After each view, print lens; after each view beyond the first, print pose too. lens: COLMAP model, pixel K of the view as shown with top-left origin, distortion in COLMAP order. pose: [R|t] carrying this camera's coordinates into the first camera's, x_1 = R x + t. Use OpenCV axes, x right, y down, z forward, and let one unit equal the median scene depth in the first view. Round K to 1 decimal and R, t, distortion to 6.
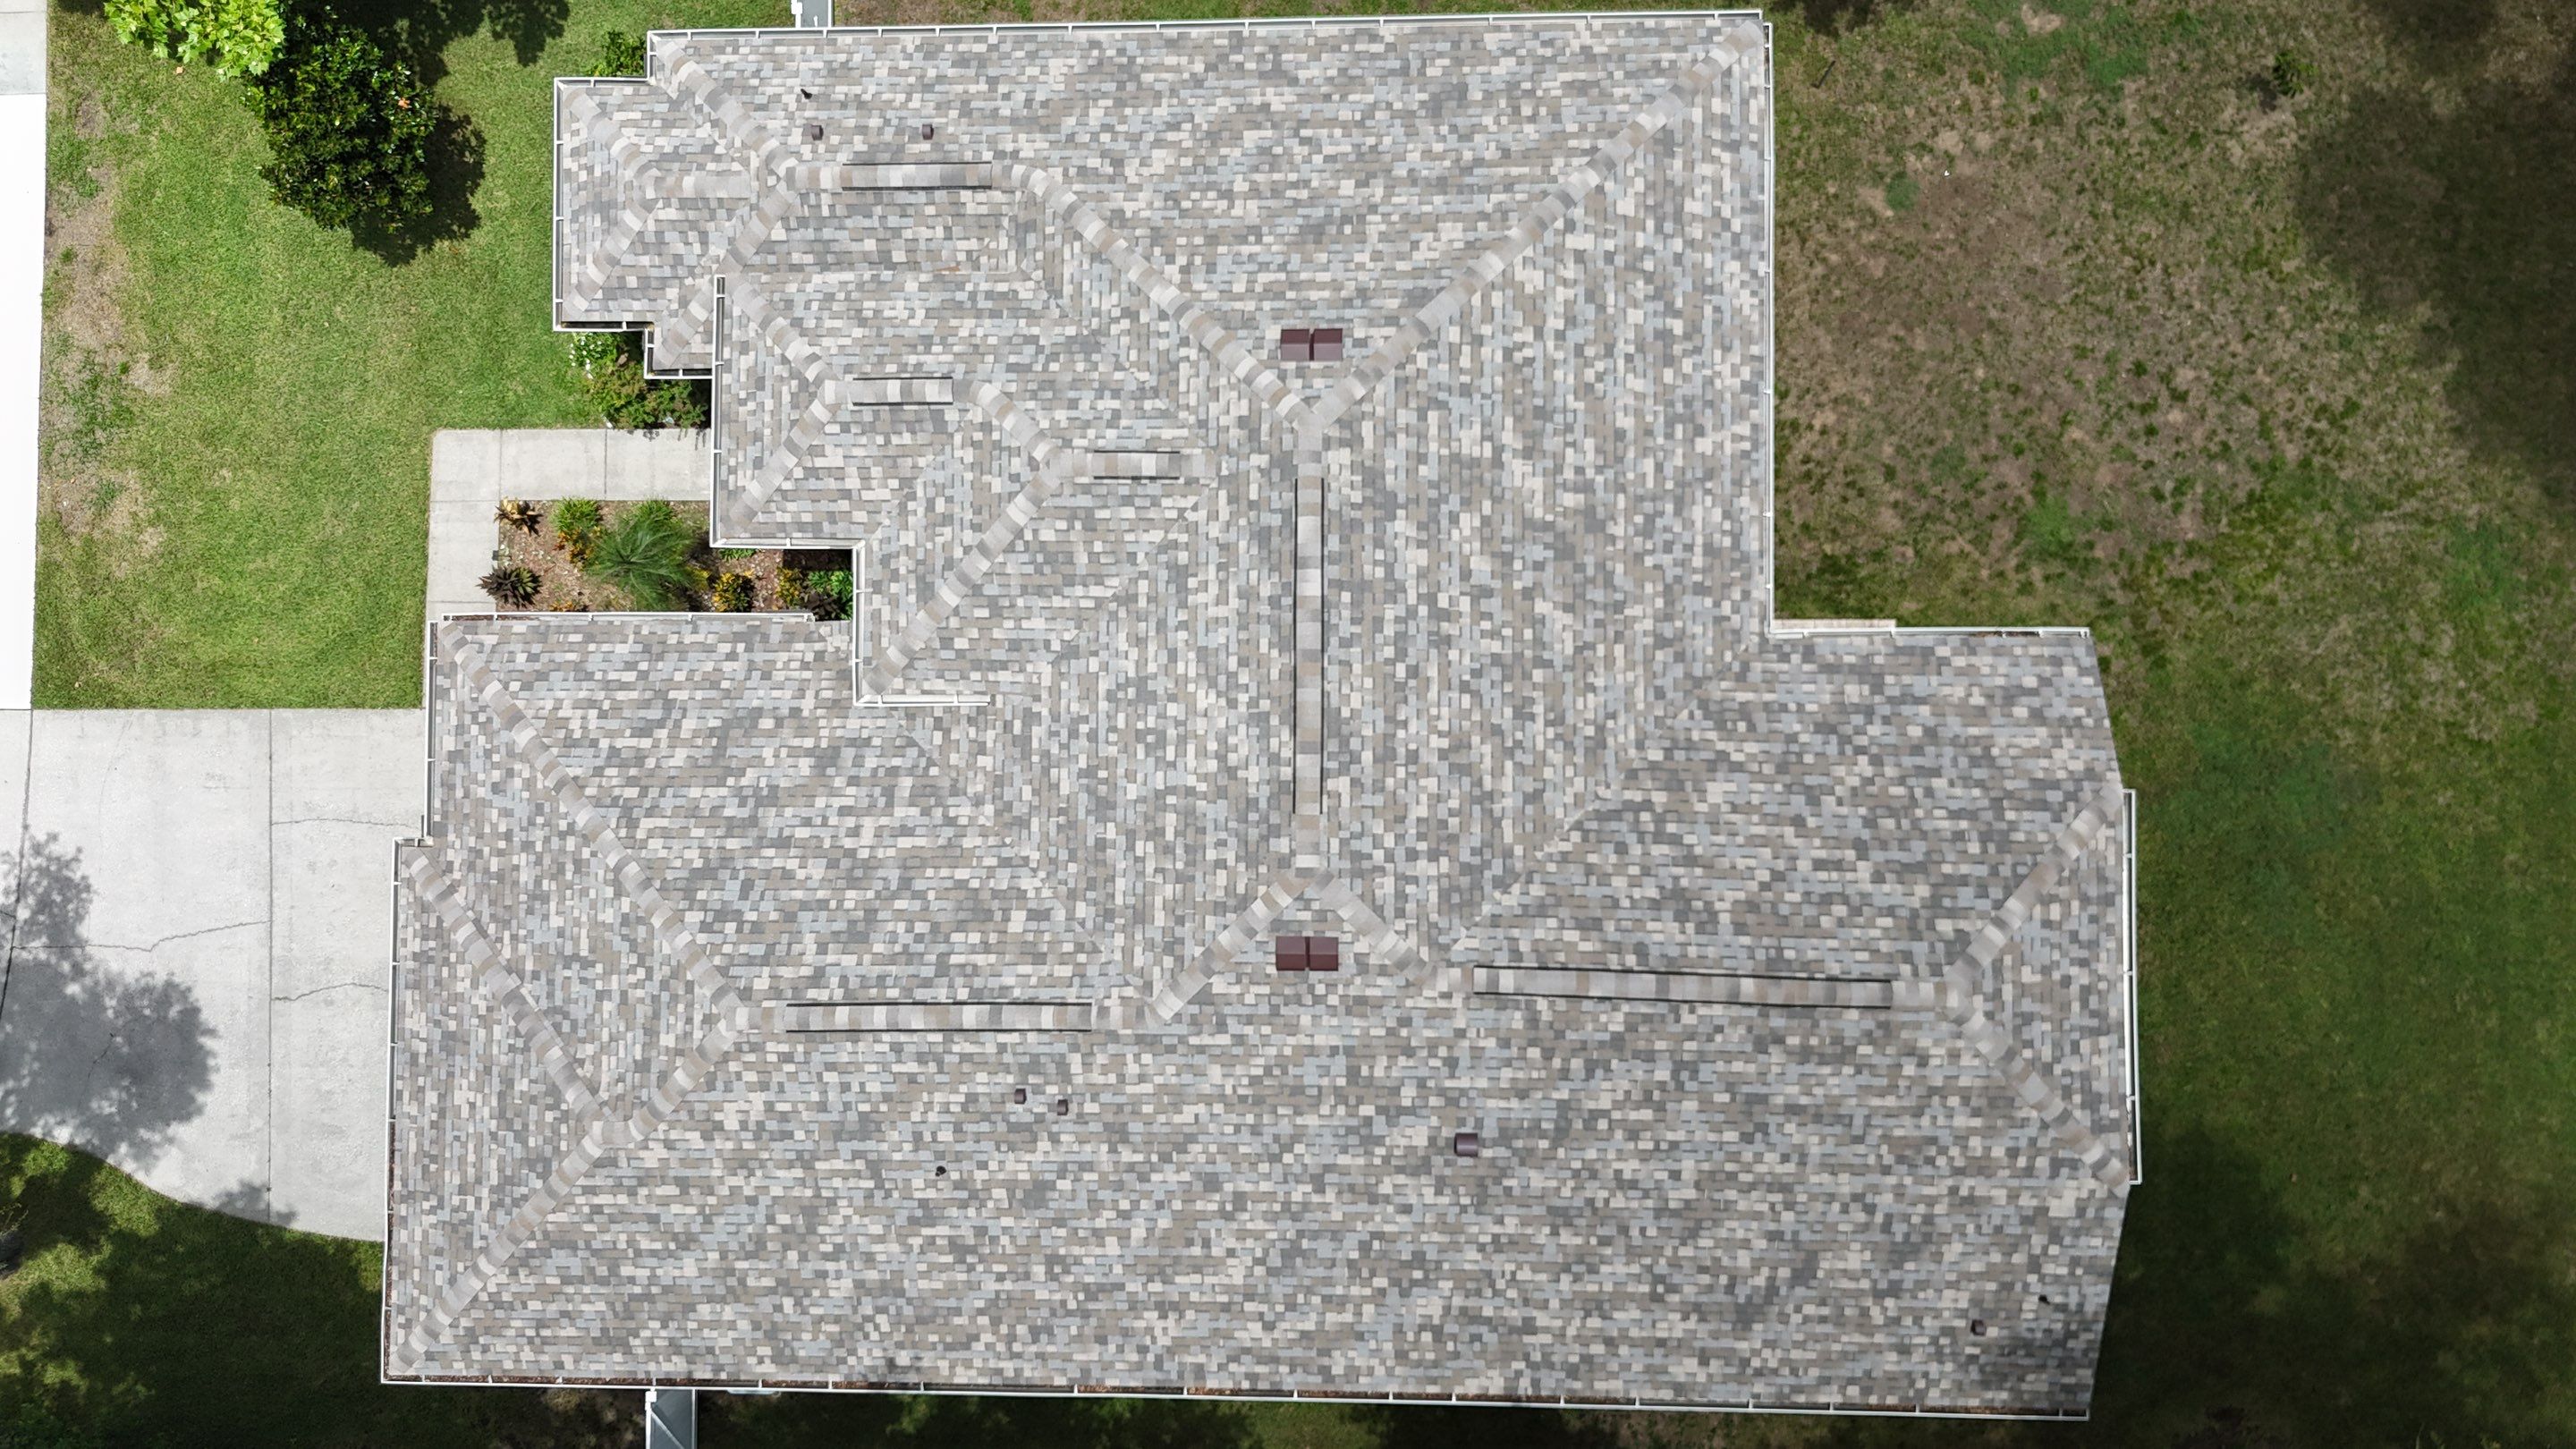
lens RADIAL K [[1901.7, 0, 1280.8], [0, 1901.7, 724.1], [0, 0, 1]] dist [0.083889, -0.094625]
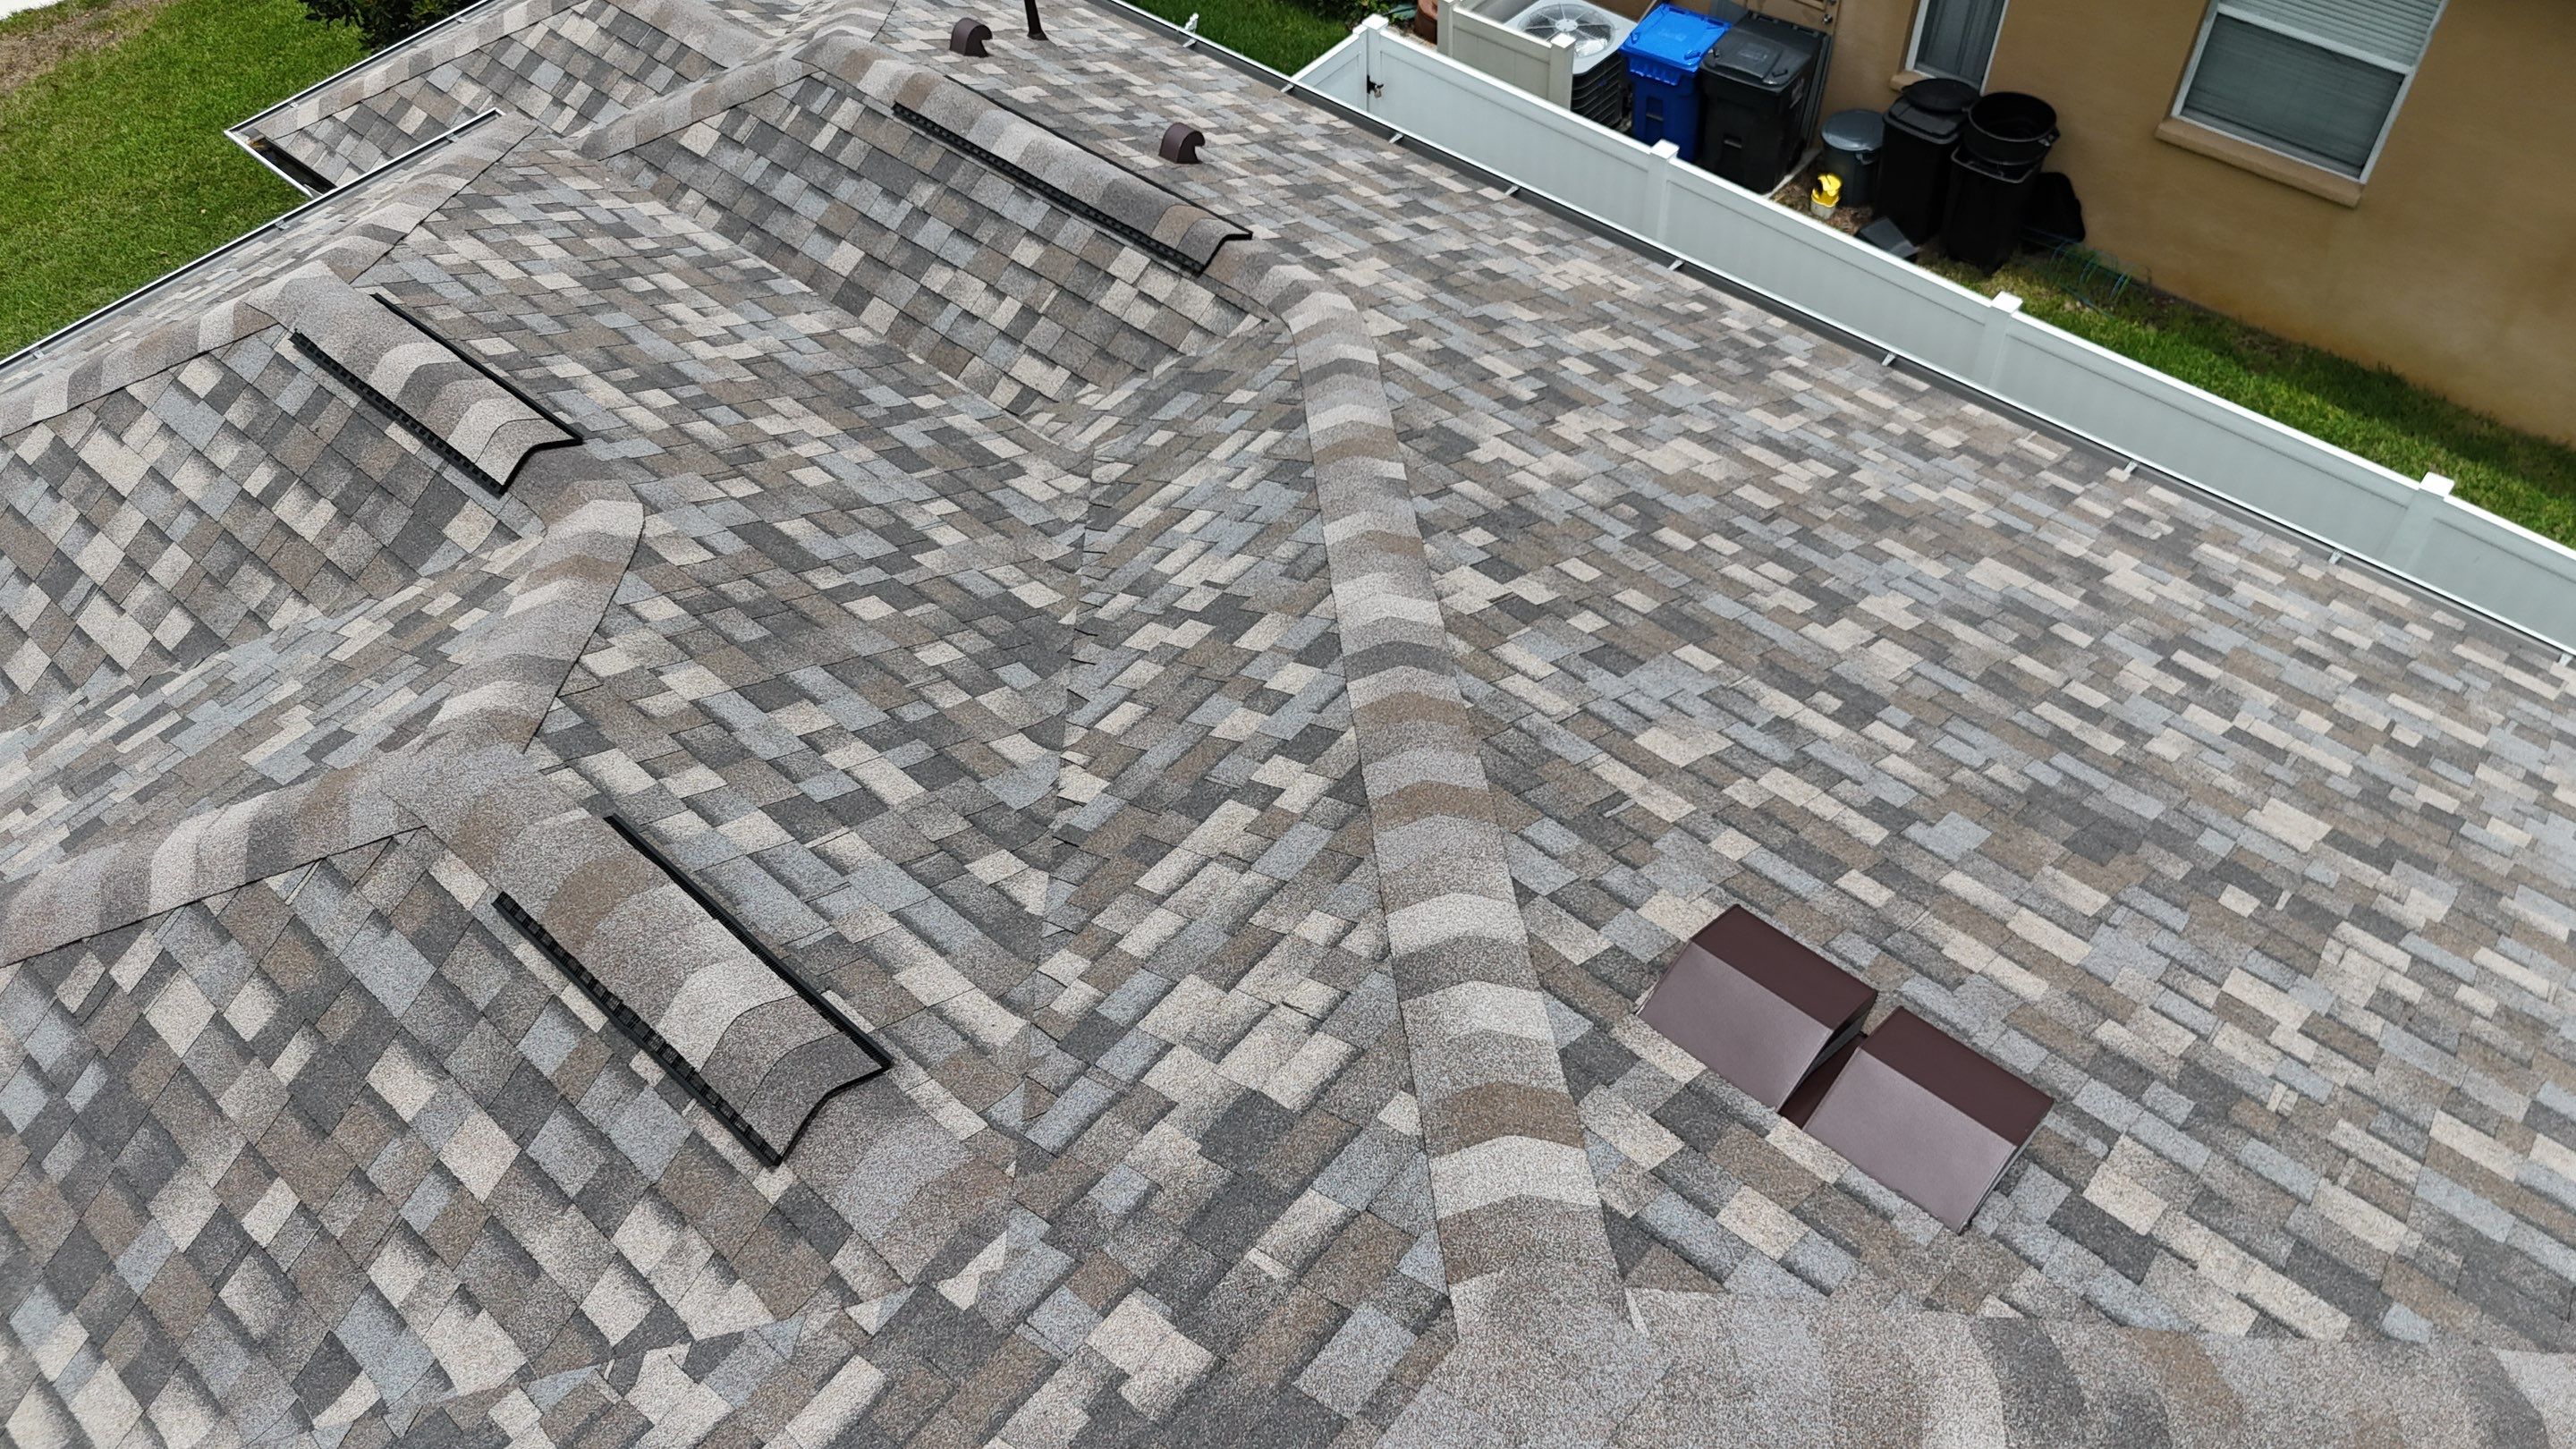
lens RADIAL K [[1901.7, 0, 1280.8], [0, 1901.7, 724.1], [0, 0, 1]] dist [0.083889, -0.094625]
pose [[0.751464, 0.523089, -0.402094, 0.030403], [-0.659348, 0.617296, -0.429192, -0.104488], [0.023706, 0.587642, 0.808774, 0.798714]]
